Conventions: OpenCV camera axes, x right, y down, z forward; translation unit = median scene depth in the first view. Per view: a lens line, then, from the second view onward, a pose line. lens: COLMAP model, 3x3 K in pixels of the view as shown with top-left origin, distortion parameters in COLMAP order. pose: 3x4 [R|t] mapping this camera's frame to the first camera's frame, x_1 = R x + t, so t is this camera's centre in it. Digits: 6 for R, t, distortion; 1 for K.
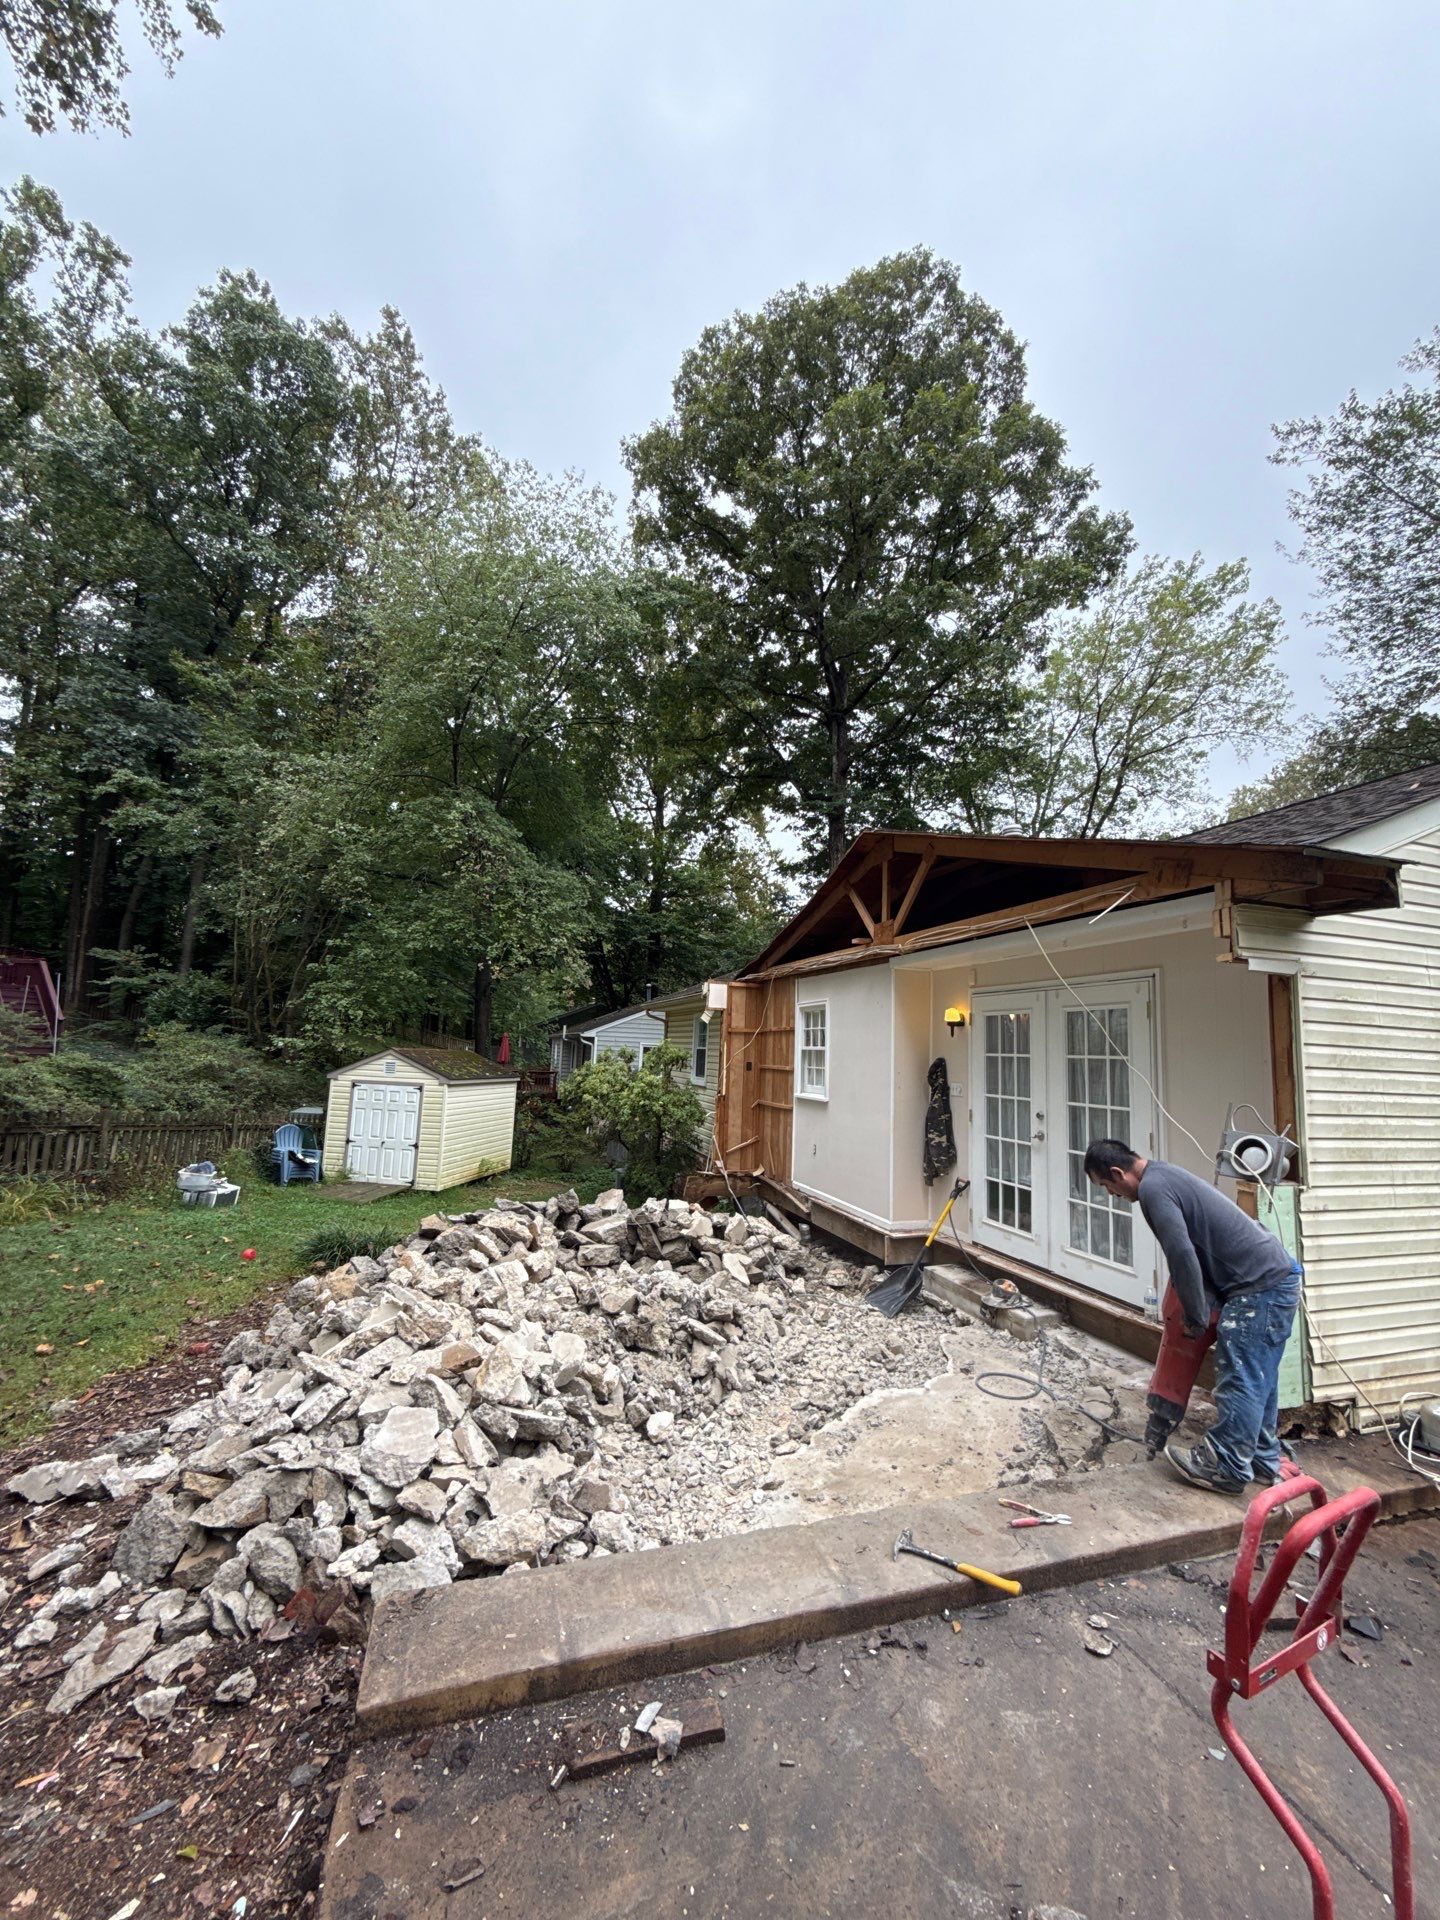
lens RADIAL K [[761.0, 0, 717.1], [0, 761.0, 969.8], [0, 0, 1]] dist [-0.001570, -0.000634]
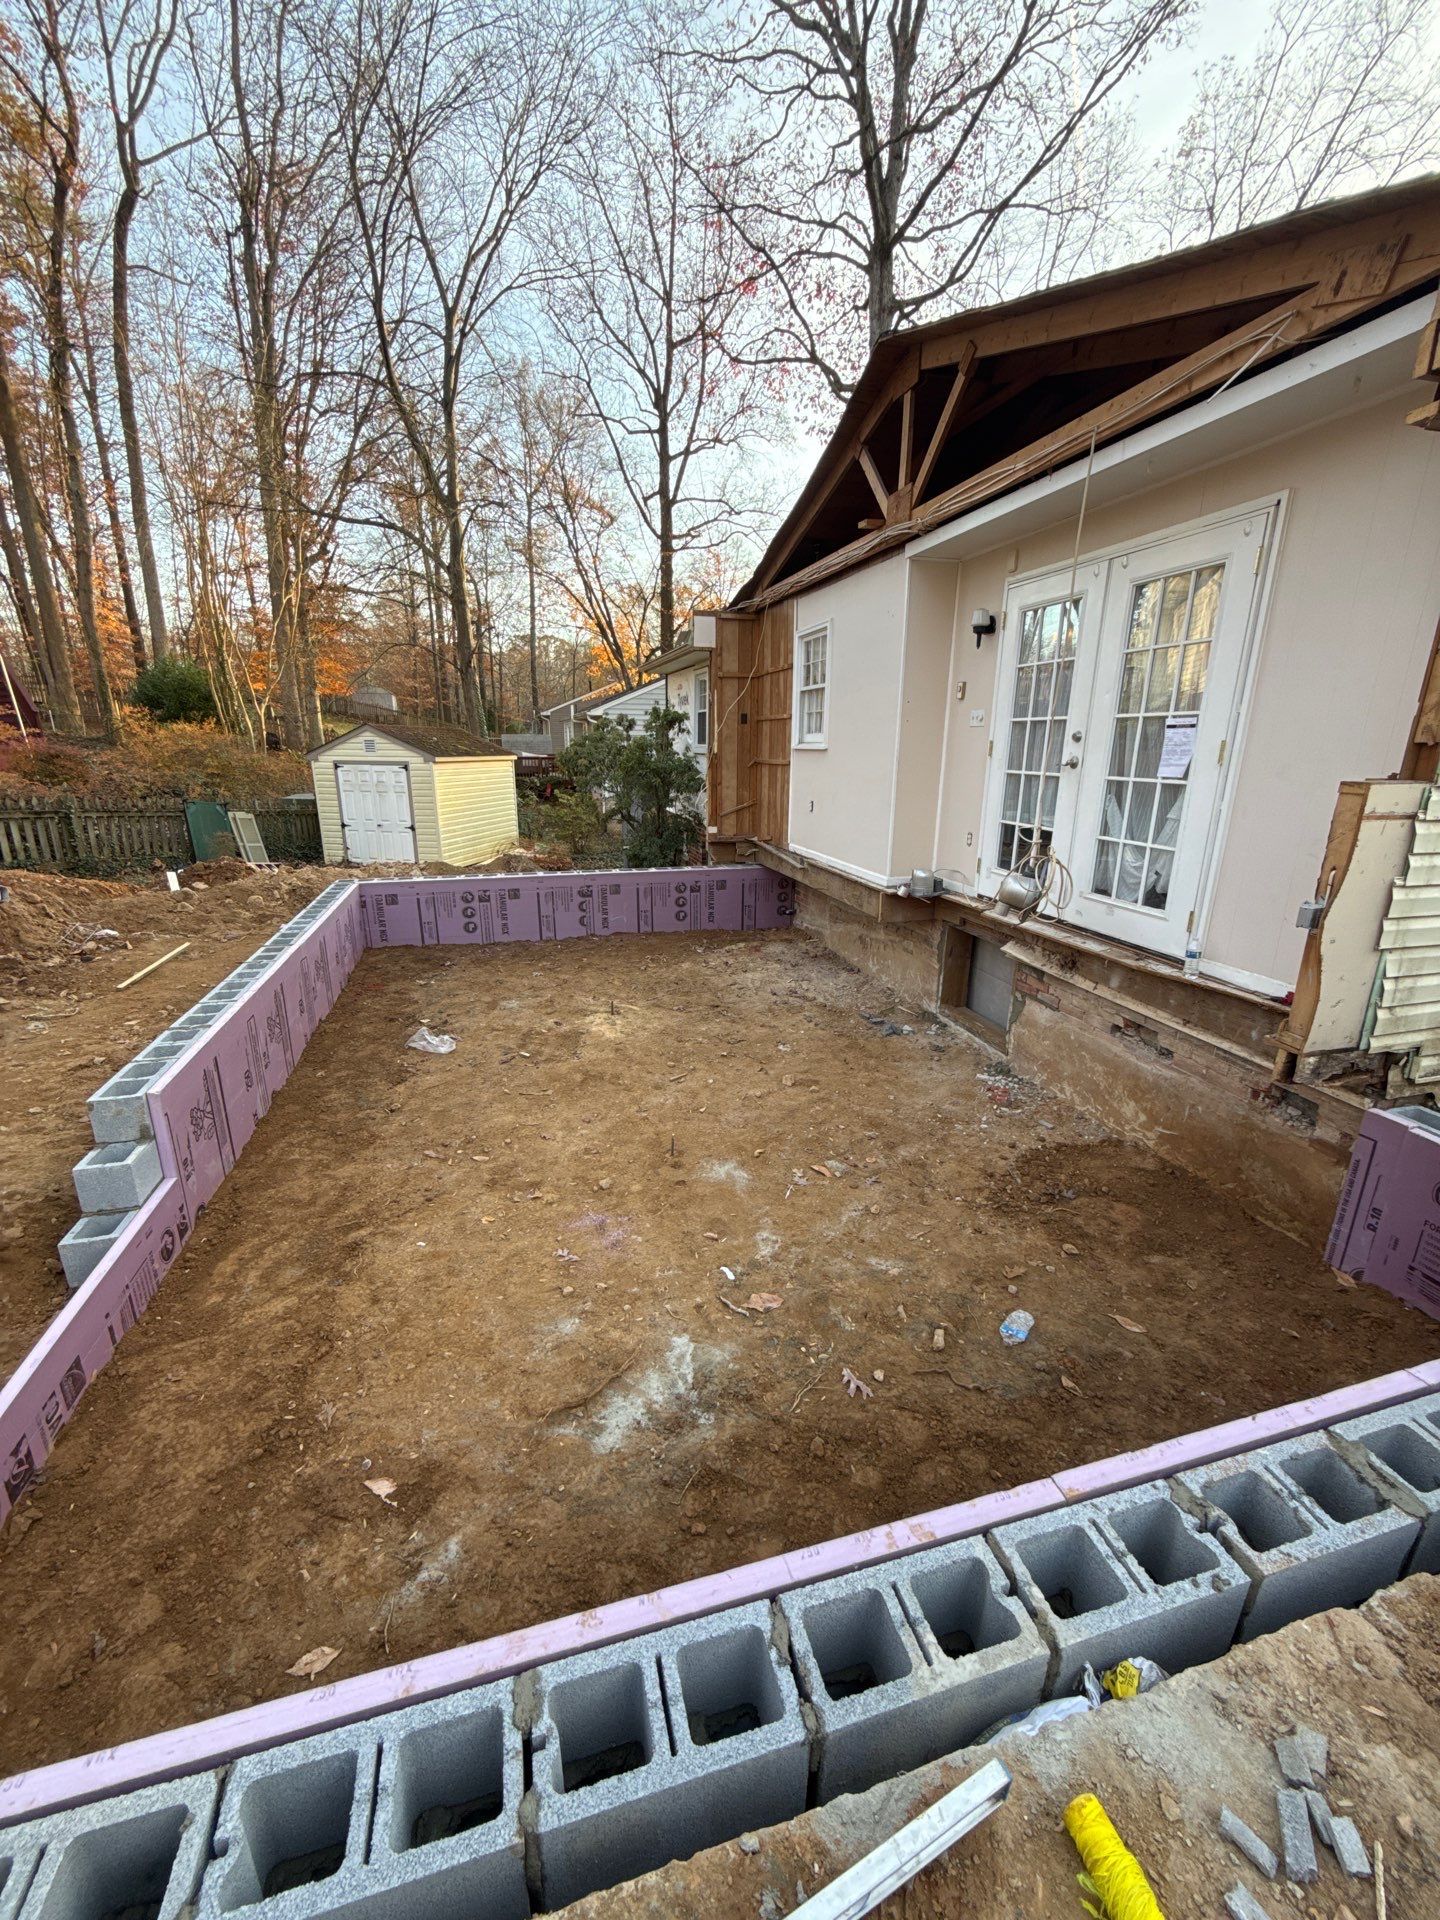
lens RADIAL K [[761.0, 0, 717.3], [0, 761.0, 957.6], [0, 0, 1]] dist [-0.001570, -0.000634]
pose [[0.998946, -0.019534, -0.041528, 0.050331], [0.033809, 0.925157, 0.378077, 0.059234], [0.031034, -0.379082, 0.924842, 0.107788]]
